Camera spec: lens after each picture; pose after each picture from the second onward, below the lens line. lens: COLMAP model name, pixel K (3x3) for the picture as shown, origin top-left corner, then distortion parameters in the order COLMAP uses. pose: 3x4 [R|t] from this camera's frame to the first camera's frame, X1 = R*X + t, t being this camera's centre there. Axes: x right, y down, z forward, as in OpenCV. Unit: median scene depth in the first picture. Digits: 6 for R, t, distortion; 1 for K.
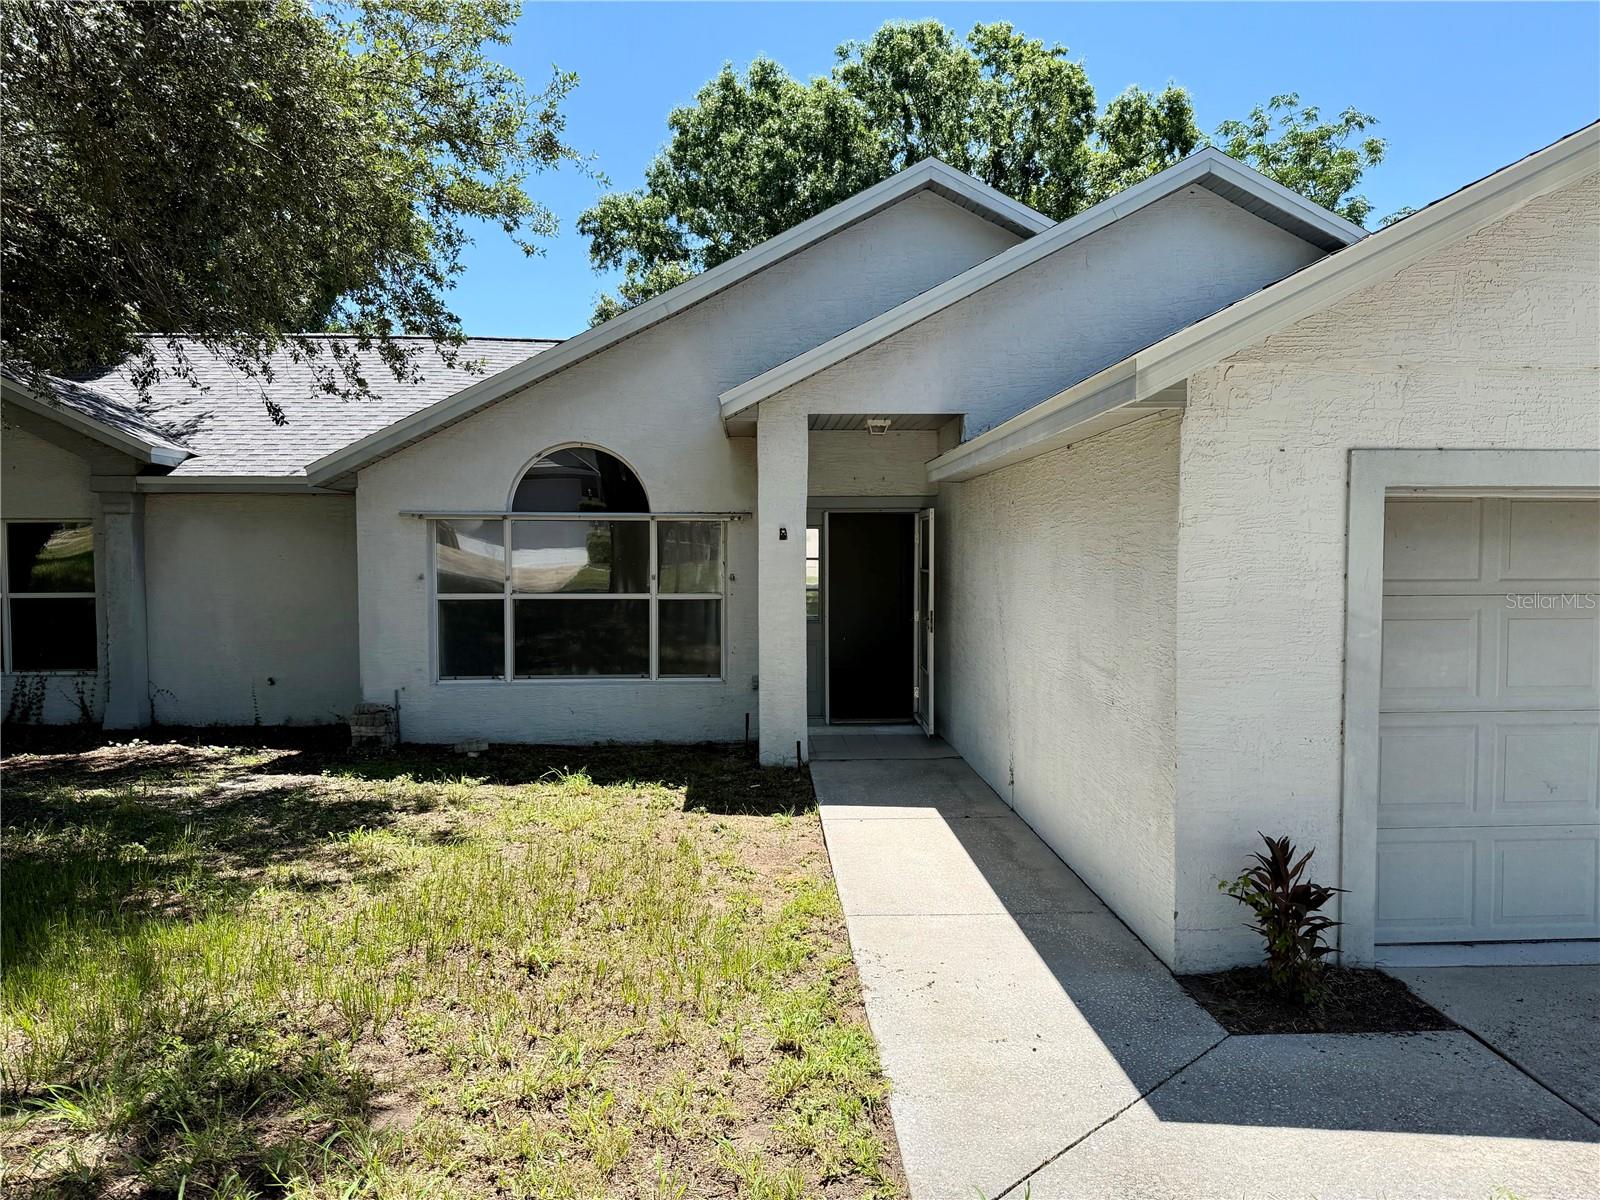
lens RADIAL K [[1120.2, 0, 805.1], [0, 1120.2, 607.0], [0, 0, 1]] dist [0.040420, -0.060193]
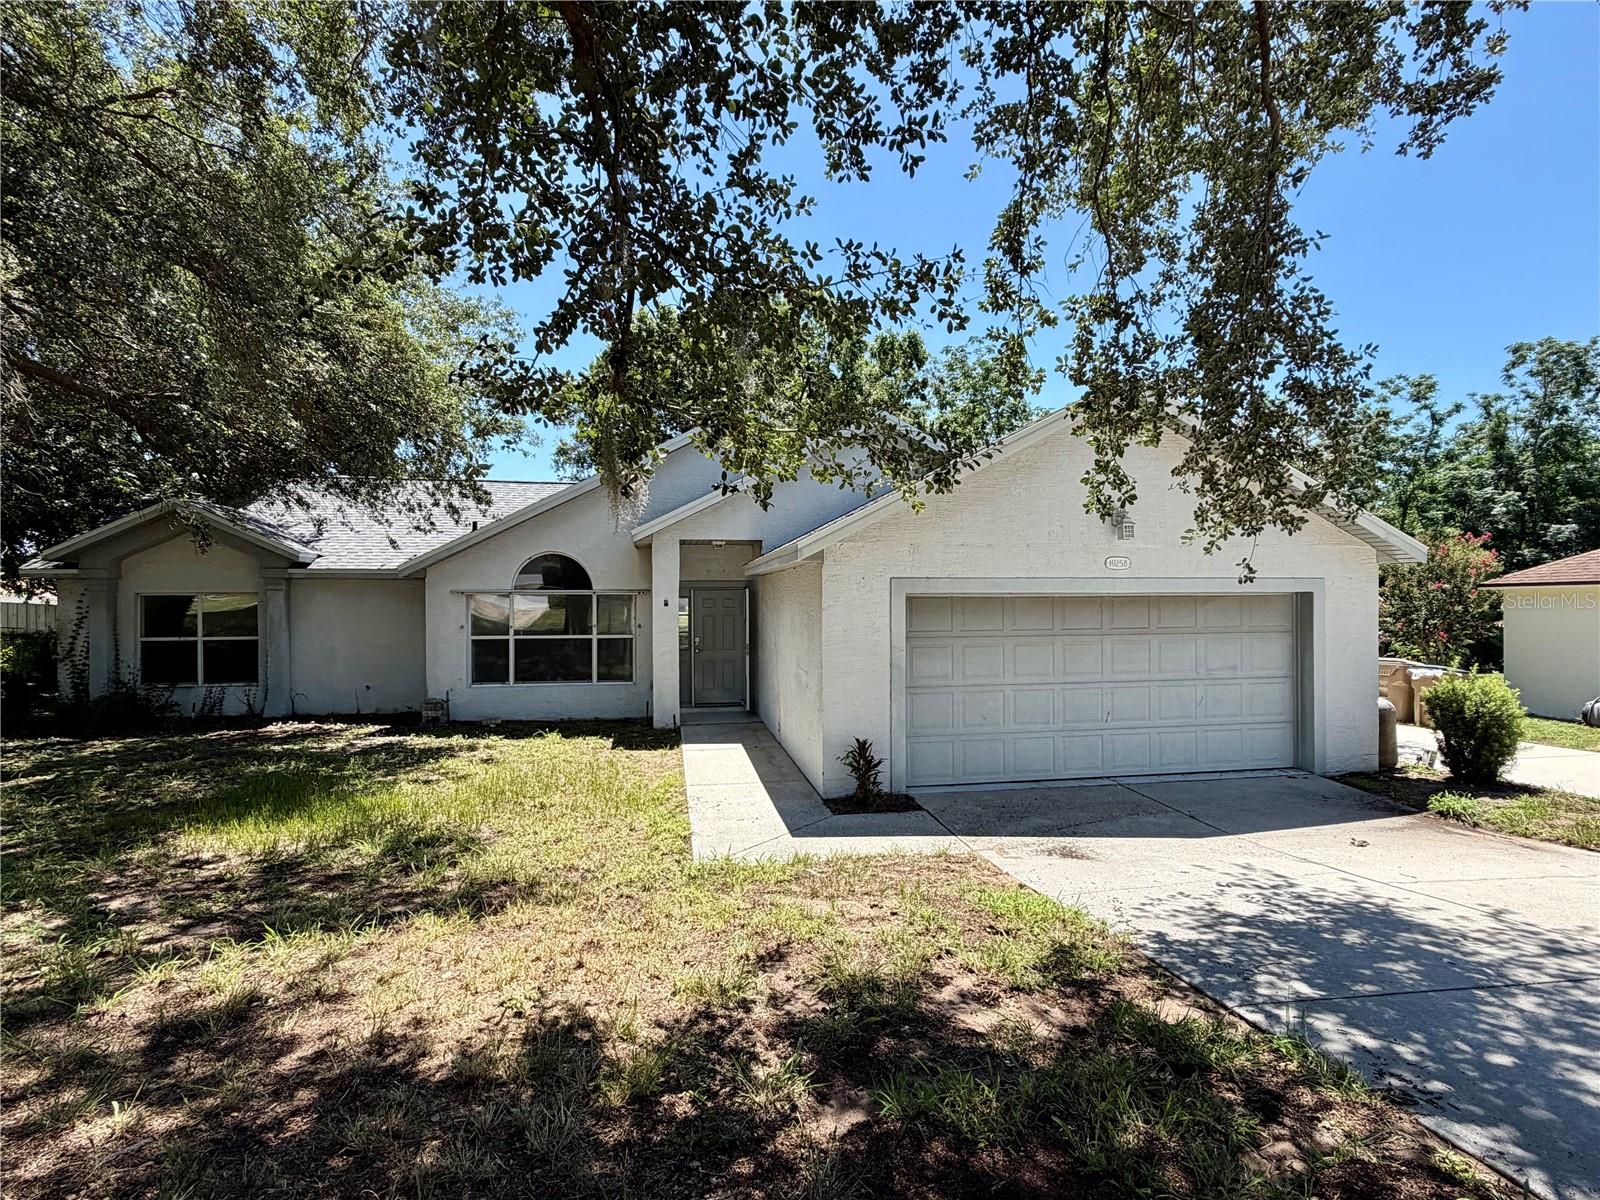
lens RADIAL K [[786.6, 0, 796.7], [0, 786.6, 602.4], [0, 0, 1]] dist [0.000386, -0.000102]
pose [[0.992753, -0.001358, 0.120161, 0.056889], [0.006808, 0.998966, -0.044954, -0.009161], [-0.119976, 0.045446, 0.991736, -0.486819]]
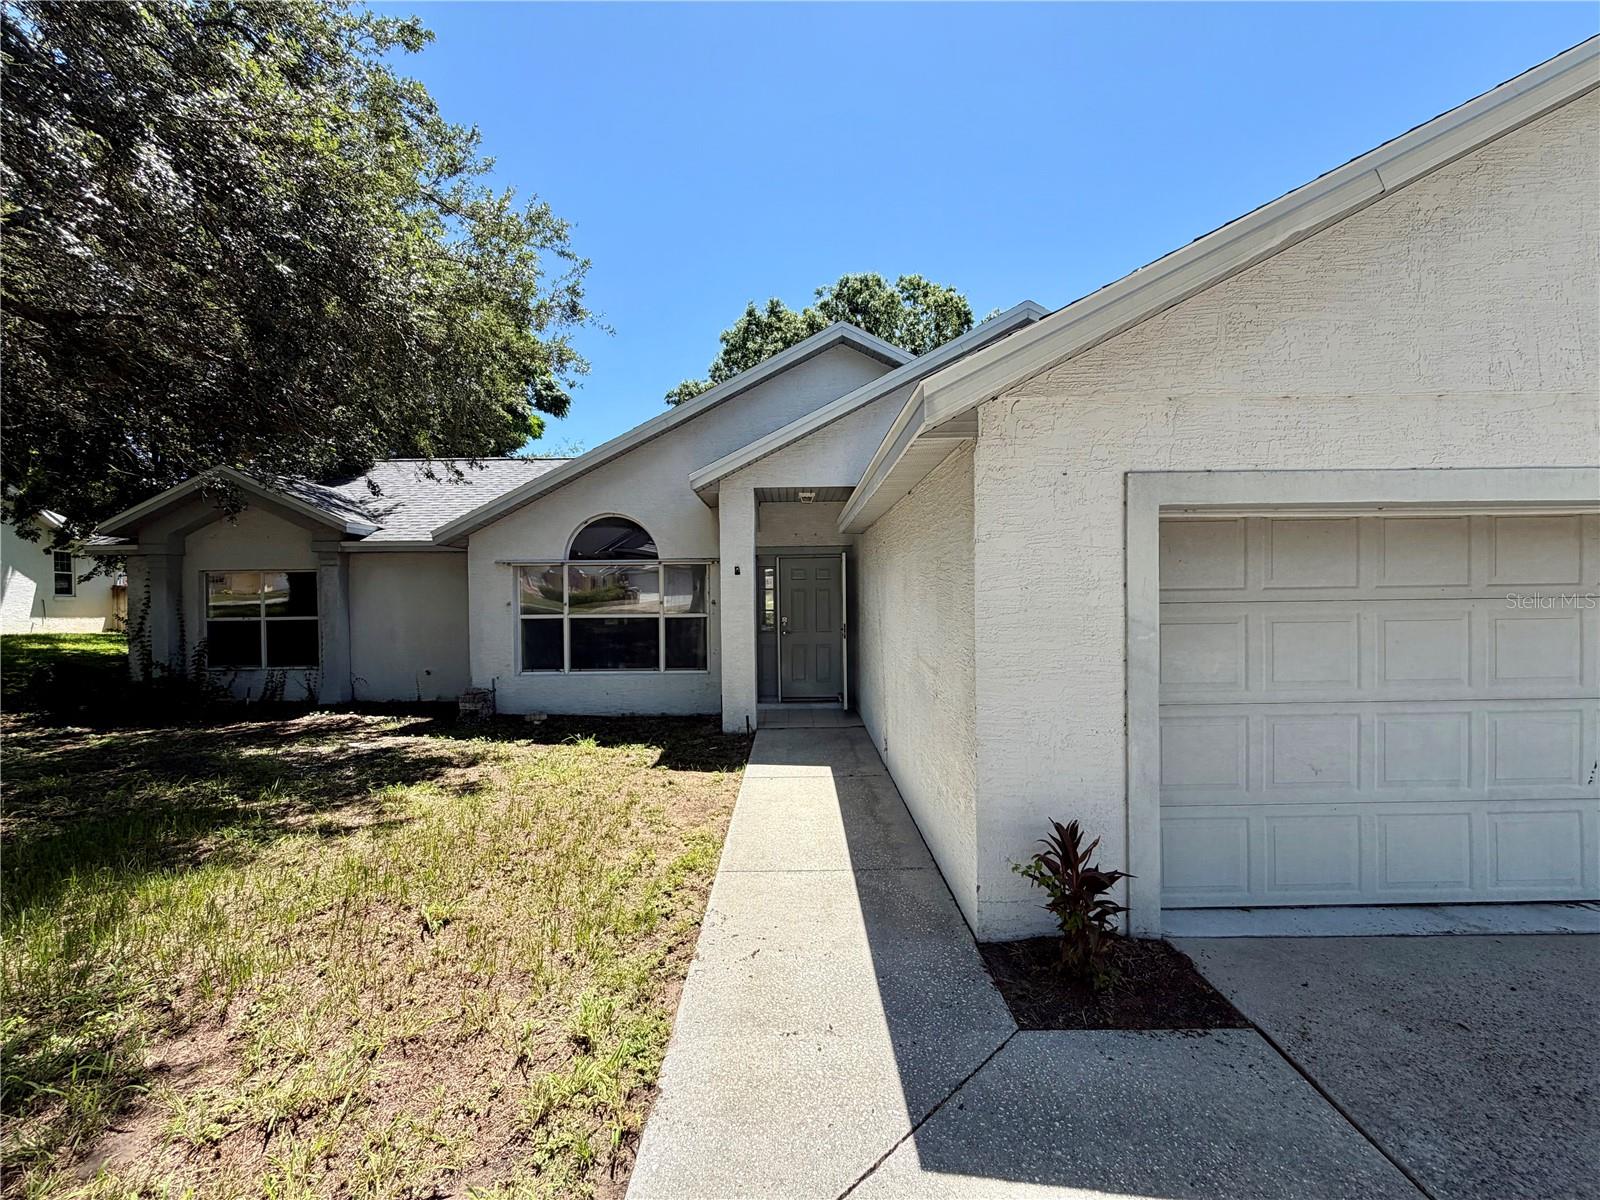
lens RADIAL K [[634.9, 0, 795.5], [0, 634.9, 601.5], [0, 0, 1]] dist [-0.001560, -0.000504]
pose [[0.998915, -0.008539, -0.045789, 0.134255], [0.006828, 0.999277, -0.037397, 0.007563], [0.046075, 0.037044, 0.998251, 0.264514]]
